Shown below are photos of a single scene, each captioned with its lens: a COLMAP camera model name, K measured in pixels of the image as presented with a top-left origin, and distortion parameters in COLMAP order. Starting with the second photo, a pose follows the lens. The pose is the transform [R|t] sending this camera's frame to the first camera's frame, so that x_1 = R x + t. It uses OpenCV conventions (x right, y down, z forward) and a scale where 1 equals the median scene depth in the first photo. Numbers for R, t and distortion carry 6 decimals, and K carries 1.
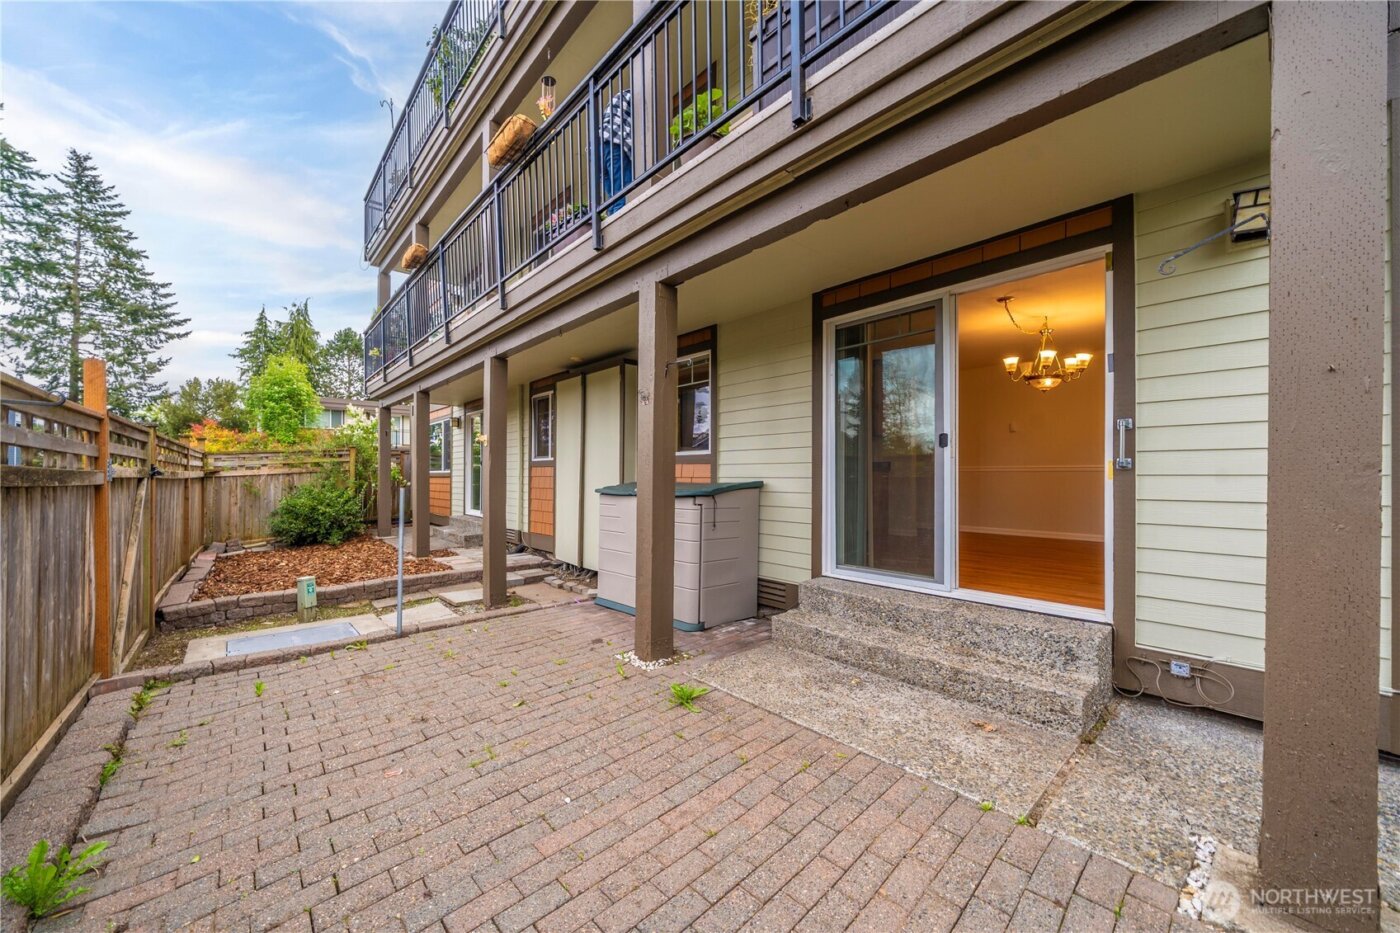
lens RADIAL K [[494.7, 0, 696.9], [0, 494.7, 474.7], [0, 0, 1]] dist [-0.000021, 0.000050]
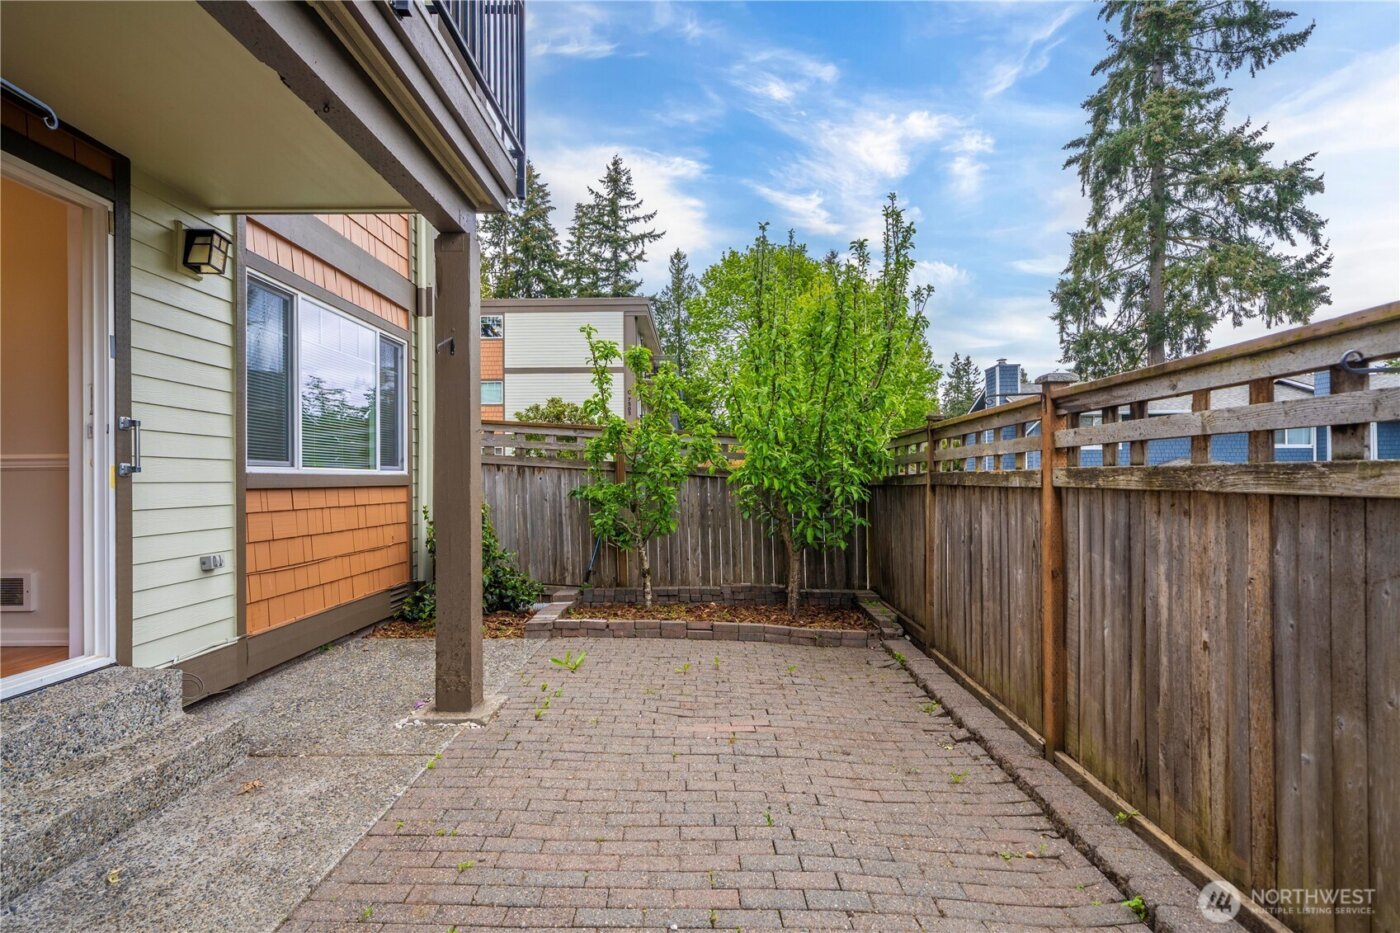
lens RADIAL K [[752.4, 0, 698.8], [0, 752.4, 474.1], [0, 0, 1]] dist [0.000041, 0.000107]
pose [[-0.727377, 0.008785, 0.686182, -0.750537], [0.004556, 0.999958, -0.007972, 0.000471], [-0.686223, -0.002672, -0.727386, 1.271537]]
